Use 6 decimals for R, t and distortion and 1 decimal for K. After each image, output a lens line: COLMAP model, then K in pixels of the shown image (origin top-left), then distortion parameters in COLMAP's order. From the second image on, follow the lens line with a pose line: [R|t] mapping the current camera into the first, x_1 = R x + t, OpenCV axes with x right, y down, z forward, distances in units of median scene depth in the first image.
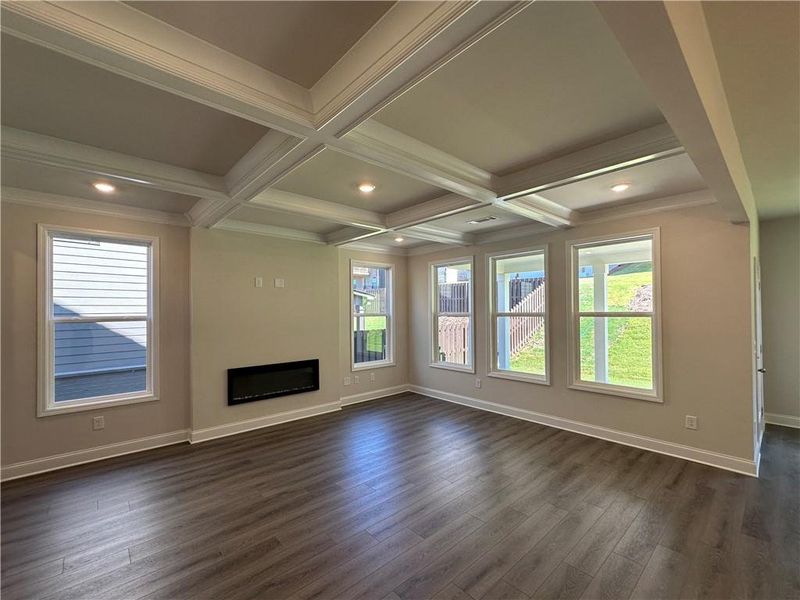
lens RADIAL K [[346.1, 0, 400.9], [0, 346.1, 305.7], [0, 0, 1]] dist [0.001138, -0.000030]
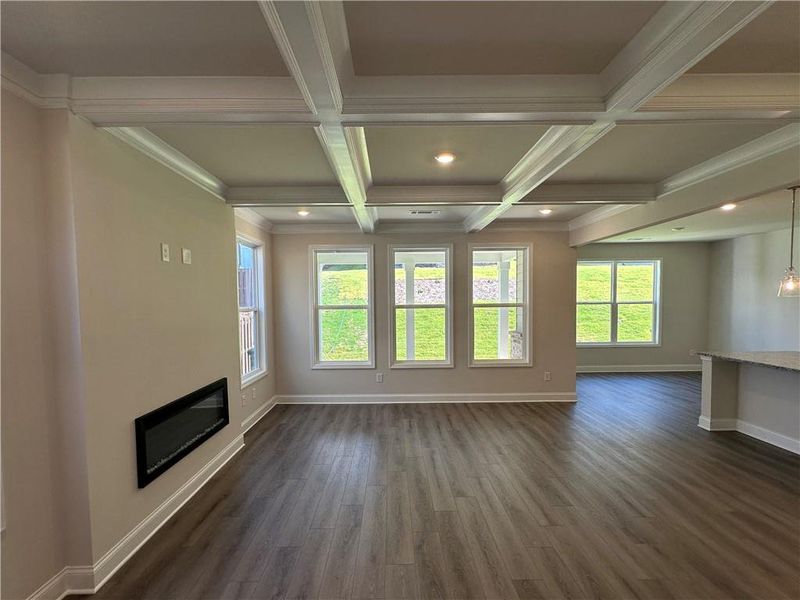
lens RADIAL K [[368.9, 0, 391.5], [0, 368.9, 314.5], [0, 0, 1]] dist [-0.000212, -0.000081]
pose [[0.670240, -0.027664, 0.741628, -0.575079], [-0.002616, 0.999211, 0.039636, 0.005969], [-0.742139, -0.028506, 0.669639, 0.319678]]
